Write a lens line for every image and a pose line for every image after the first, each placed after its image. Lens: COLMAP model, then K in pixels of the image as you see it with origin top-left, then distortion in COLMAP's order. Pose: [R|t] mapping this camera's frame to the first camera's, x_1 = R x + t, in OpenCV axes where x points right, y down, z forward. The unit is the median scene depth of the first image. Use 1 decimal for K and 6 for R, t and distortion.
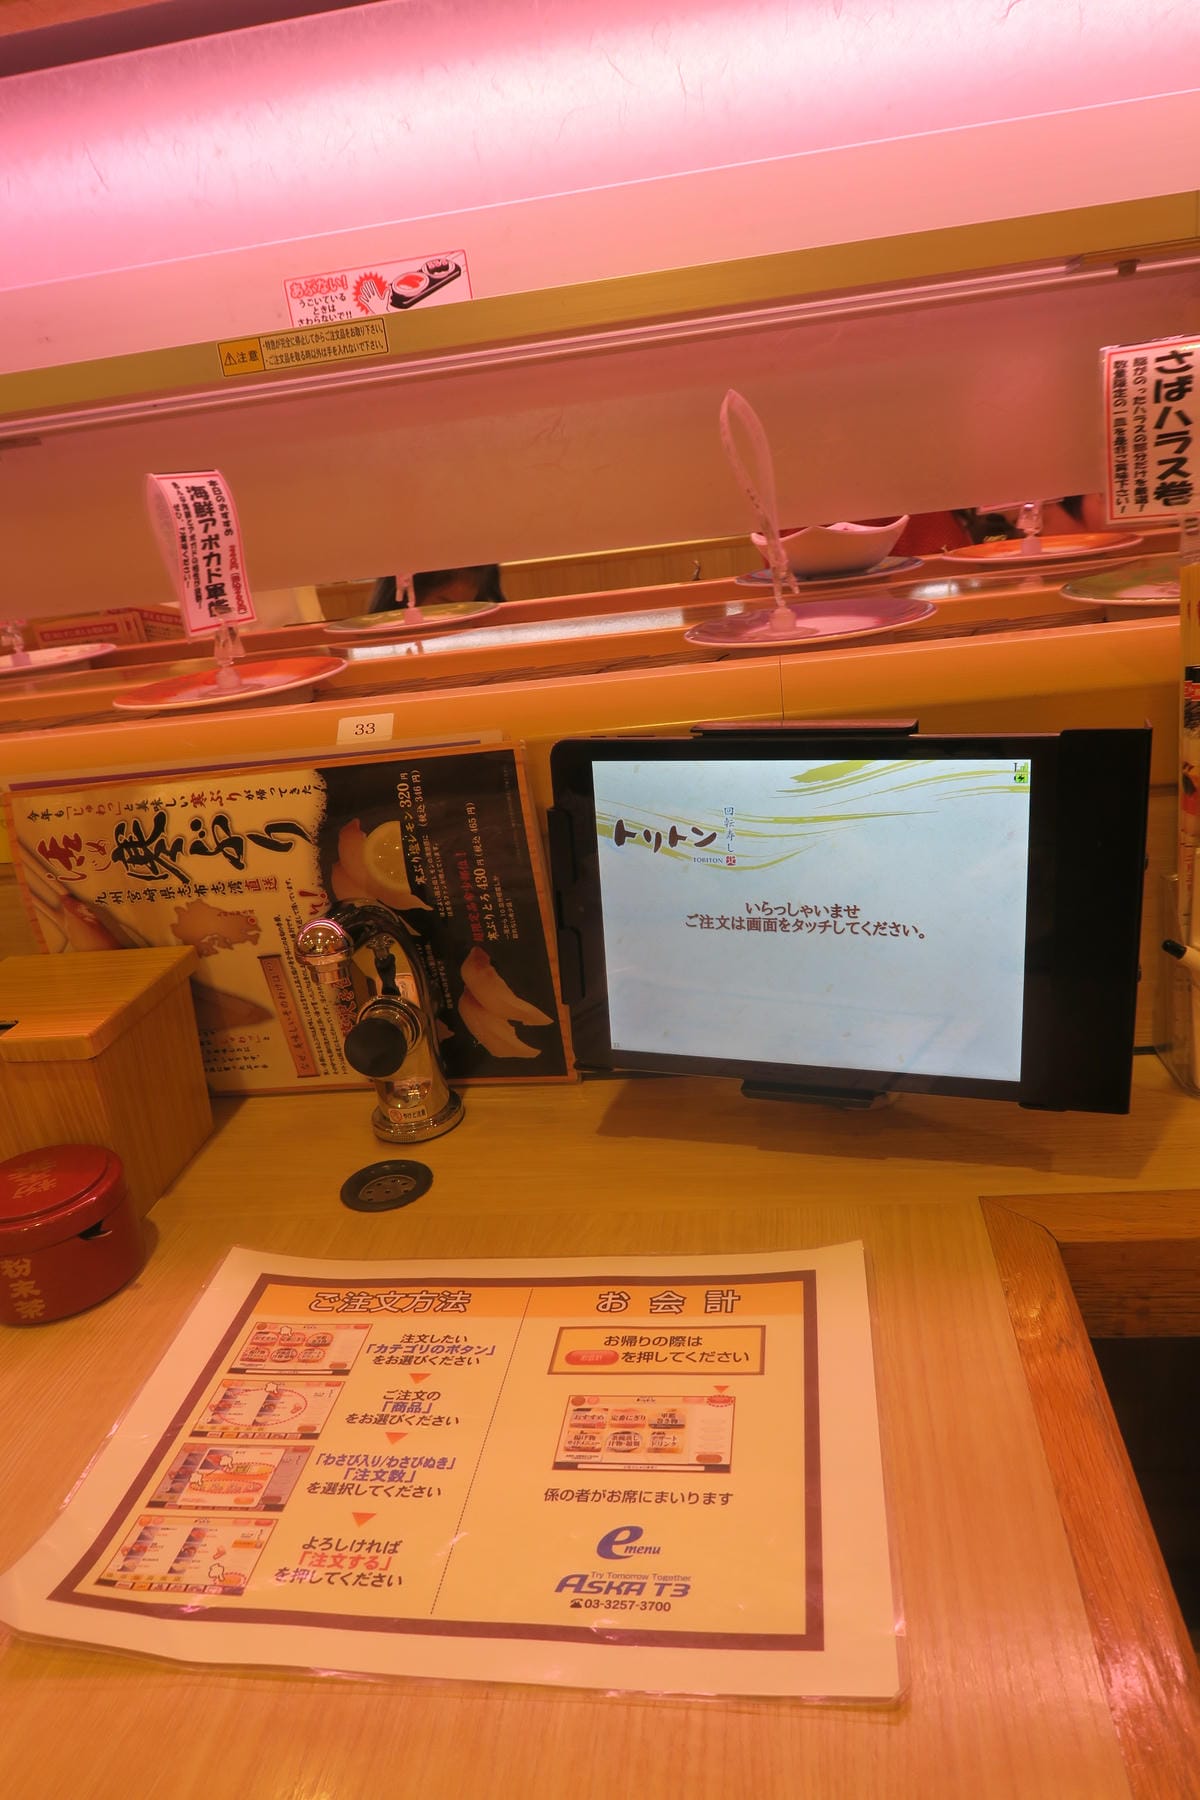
lens RADIAL K [[1234.2, 0, 600.0], [0, 1234.2, 896.8], [0, 0, 1]] dist [-0.024761, 0.004962]
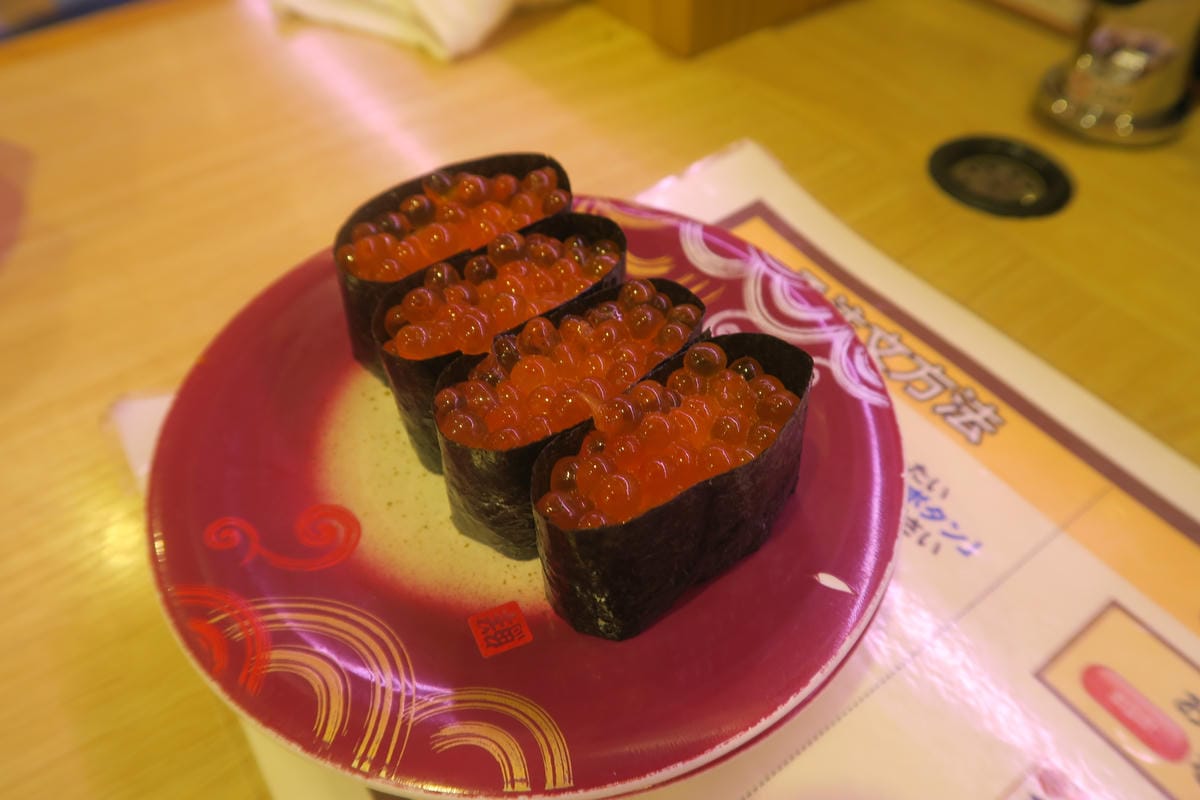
lens RADIAL K [[822.8, 0, 605.1], [0, 822.8, 399.3], [0, 0, 1]] dist [-0.024761, 0.004962]
pose [[0.694124, 0.610315, -0.381717, -0.072827], [-0.298613, 0.726616, 0.618756, 0.103305], [0.654998, -0.315508, 0.686610, 0.474865]]
